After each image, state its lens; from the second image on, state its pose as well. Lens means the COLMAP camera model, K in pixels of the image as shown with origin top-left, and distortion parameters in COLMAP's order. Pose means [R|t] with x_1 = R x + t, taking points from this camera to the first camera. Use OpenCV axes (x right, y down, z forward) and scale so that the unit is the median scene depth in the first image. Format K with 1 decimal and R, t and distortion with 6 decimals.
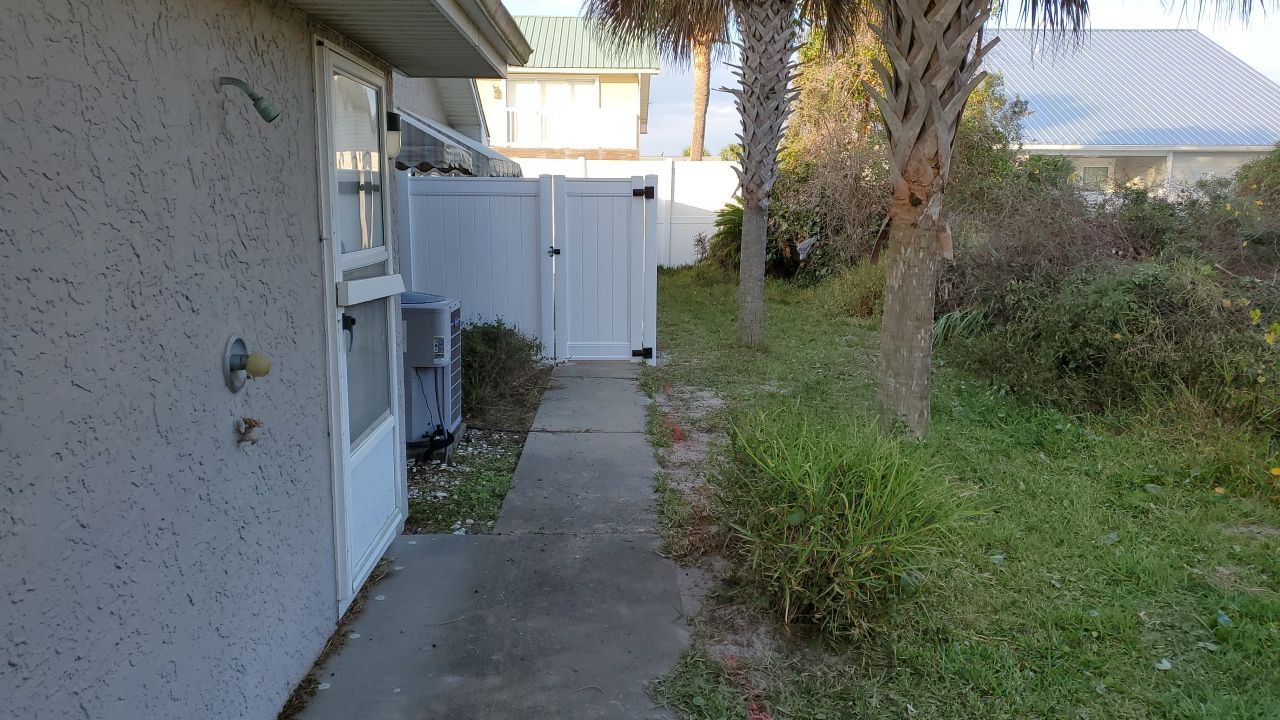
lens RADIAL K [[1013.5, 0, 631.8], [0, 1013.5, 391.2], [0, 0, 1]] dist [0.139365, -0.151643]
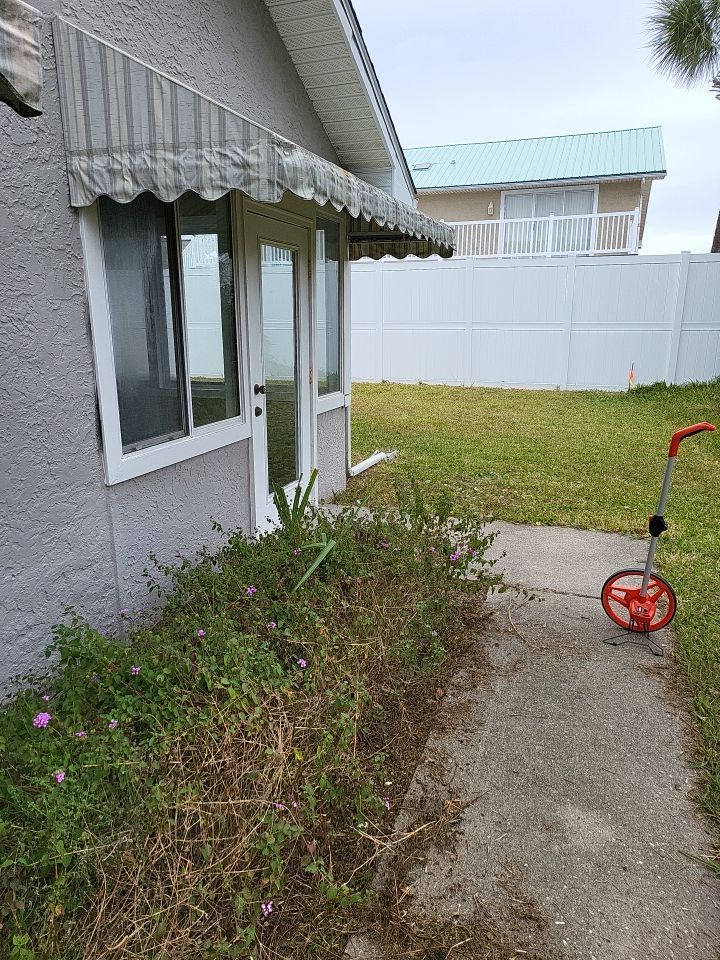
lens RADIAL K [[690.1, 0, 357.7], [0, 690.1, 478.2], [0, 0, 1]] dist [0.086661, -0.092287]
pose [[0.942143, 0.066658, -0.328518, -0.025380], [-0.053421, 0.997361, 0.049165, -0.116398], [0.330928, -0.028771, 0.943217, 0.721307]]
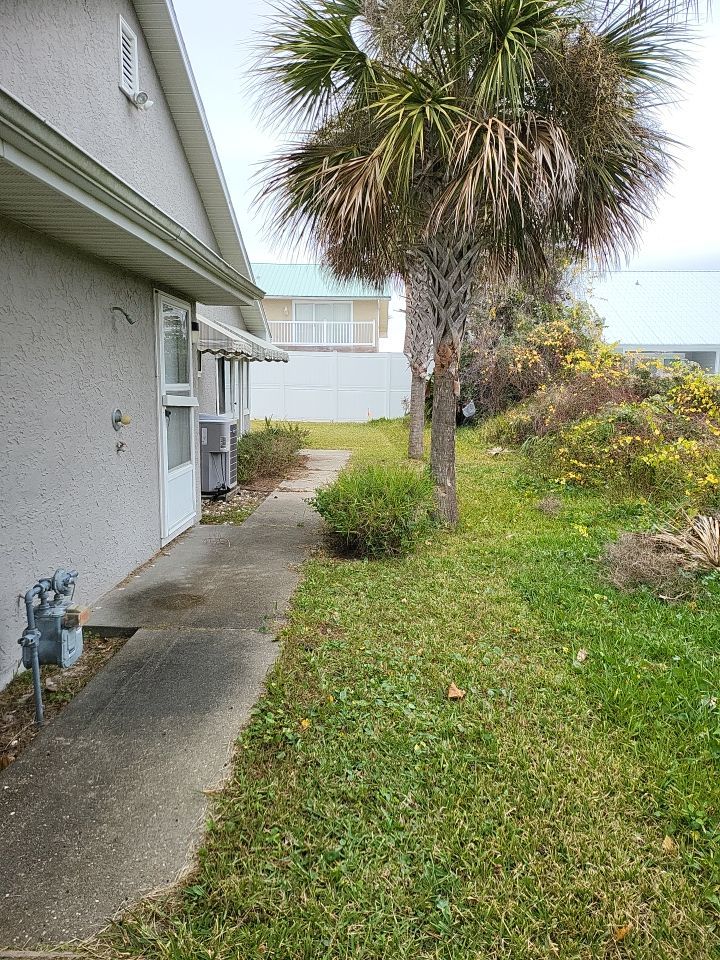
lens RADIAL K [[690.9, 0, 358.9], [0, 690.9, 494.1], [0, 0, 1]] dist [0.083236, 0.001166]
pose [[0.998968, 0.011582, -0.043920, 0.074973], [-0.012751, 0.999569, -0.026430, 0.050987], [0.043595, 0.026963, 0.998685, -0.177974]]
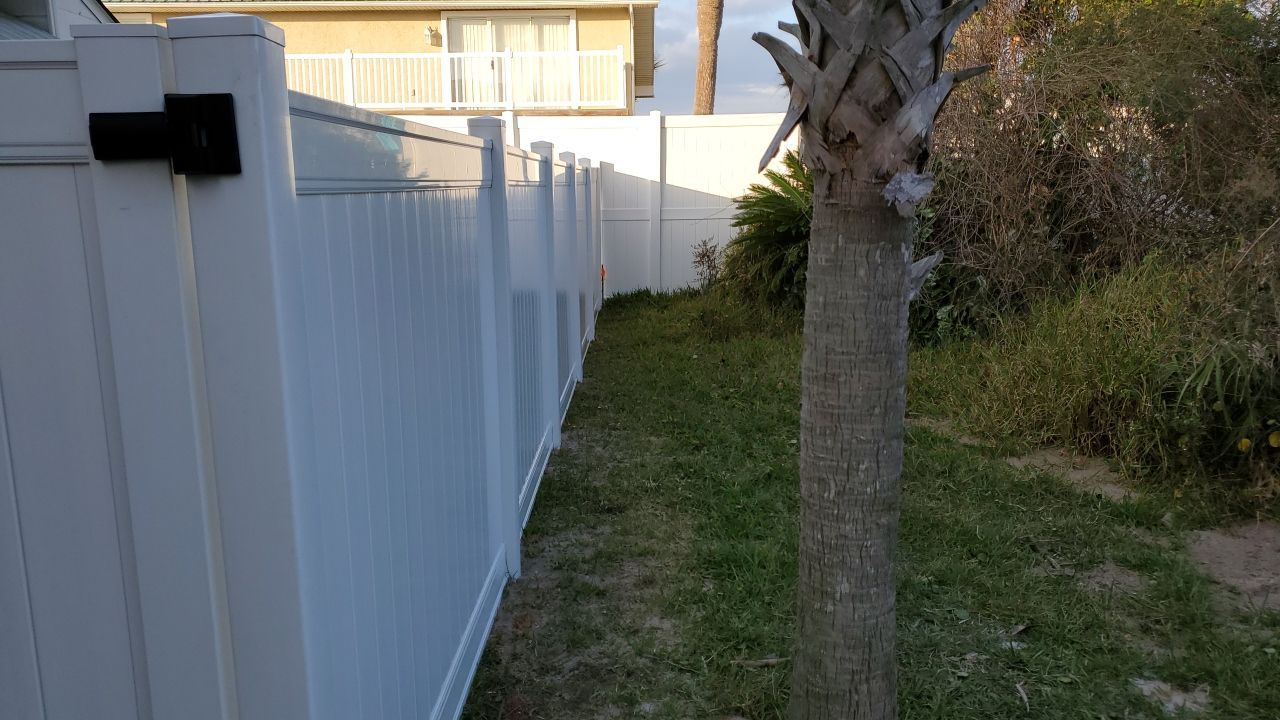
lens RADIAL K [[1013.4, 0, 649.2], [0, 1013.4, 372.7], [0, 0, 1]] dist [0.064597, -0.075588]
pose [[0.999737, -0.016008, -0.016409, 0.076170], [0.016020, 0.999871, 0.000591, -0.144908], [0.016398, -0.000854, 0.999865, 0.772785]]
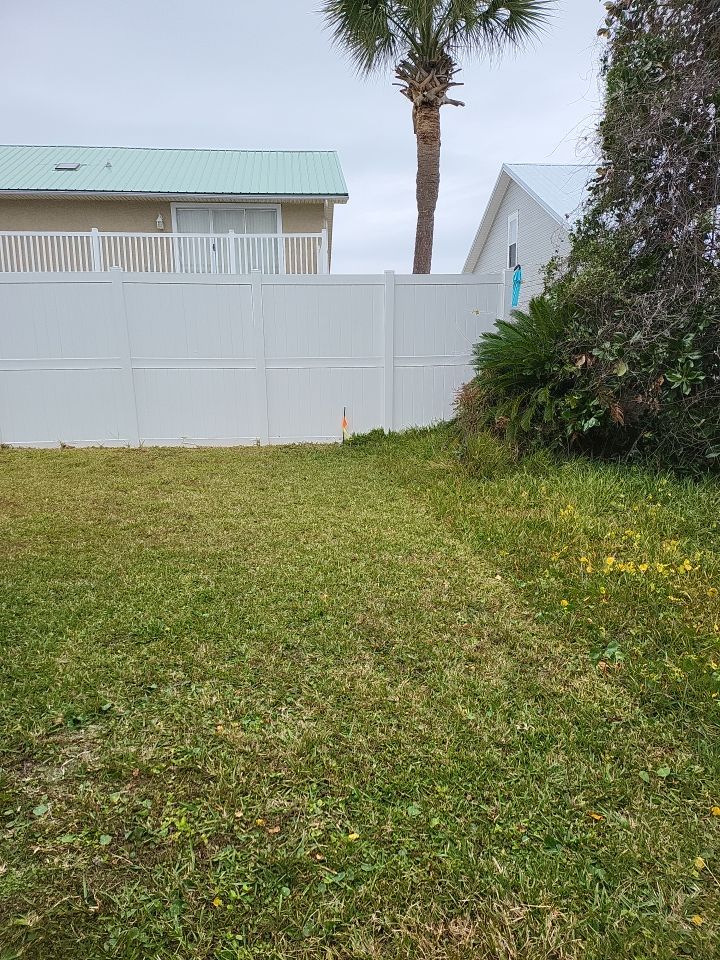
lens RADIAL K [[690.1, 0, 357.7], [0, 690.1, 478.2], [0, 0, 1]] dist [0.086661, -0.092287]
pose [[0.997321, -0.035146, 0.064152, -0.032896], [0.035062, 0.999382, 0.002438, -0.179004], [-0.064198, -0.000182, 0.997937, 1.039269]]
